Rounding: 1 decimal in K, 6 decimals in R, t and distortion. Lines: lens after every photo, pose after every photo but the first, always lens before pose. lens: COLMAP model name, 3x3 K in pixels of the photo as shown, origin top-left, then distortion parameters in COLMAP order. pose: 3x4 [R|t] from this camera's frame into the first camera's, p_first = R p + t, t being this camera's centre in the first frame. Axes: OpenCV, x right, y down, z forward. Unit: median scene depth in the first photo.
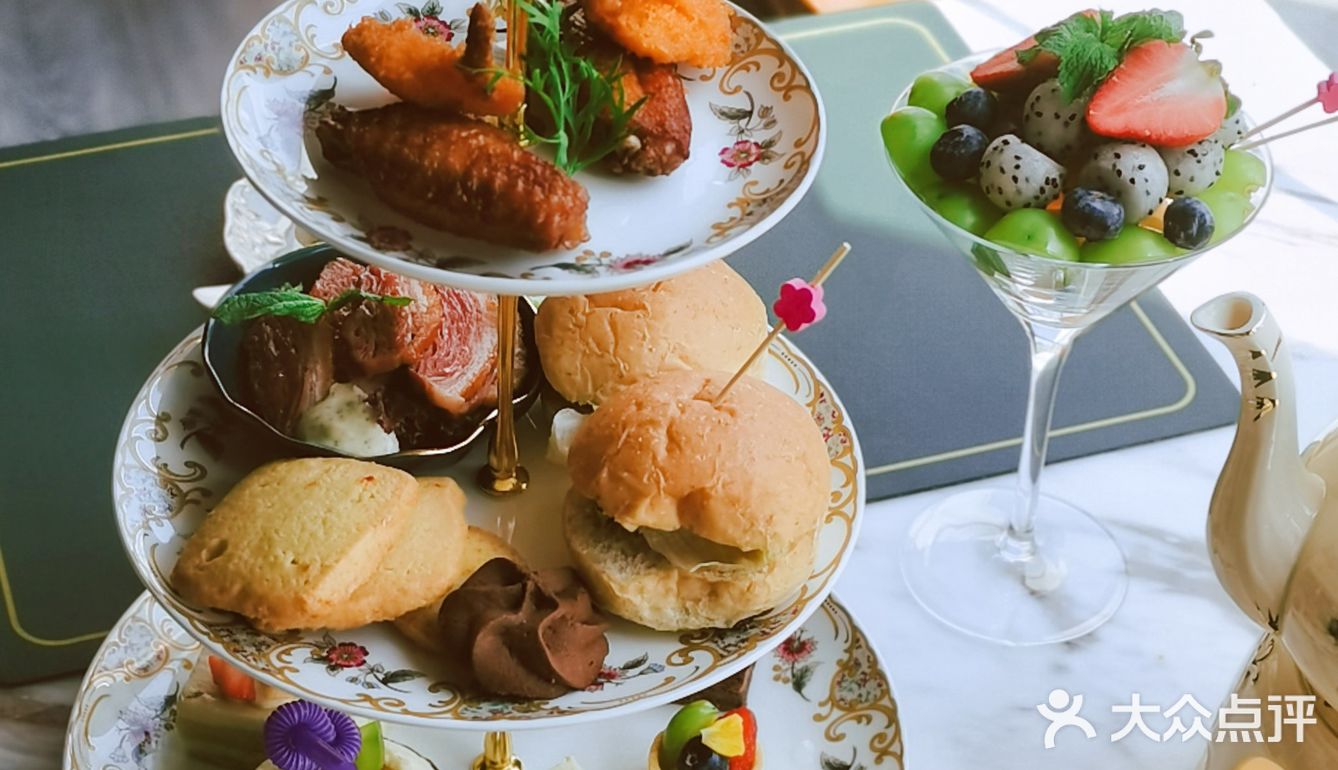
lens RADIAL K [[2807.1, 0, 669.0], [0, 2807.1, 385.0], [0, 0, 1]] dist [0.047340, -0.080148]
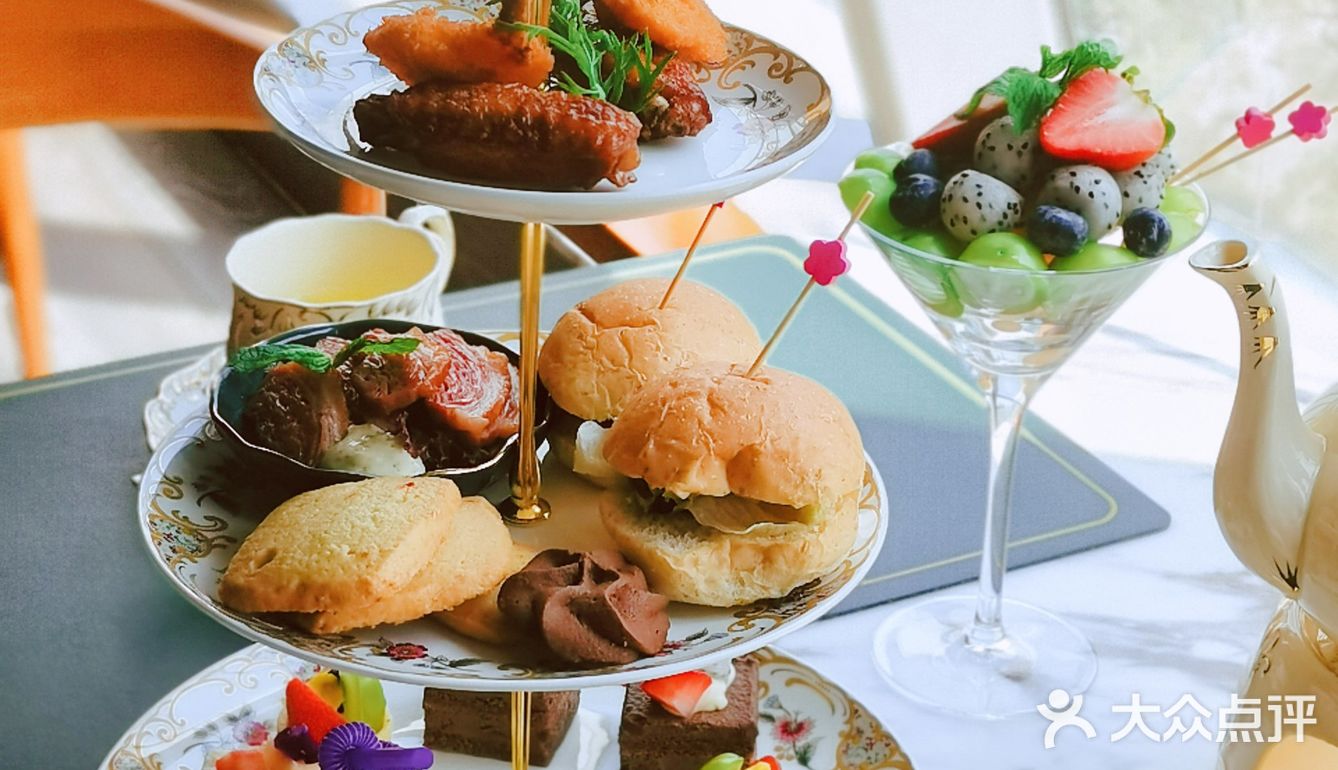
lens RADIAL K [[2781.9, 0, 669.0], [0, 2781.9, 385.0], [0, 0, 1]] dist [0.028961, 0.116956]
pose [[0.989880, -0.075473, 0.120175, -0.131583], [0.099196, 0.973589, -0.205633, 0.211141], [-0.101481, 0.215473, 0.971222, 0.023944]]
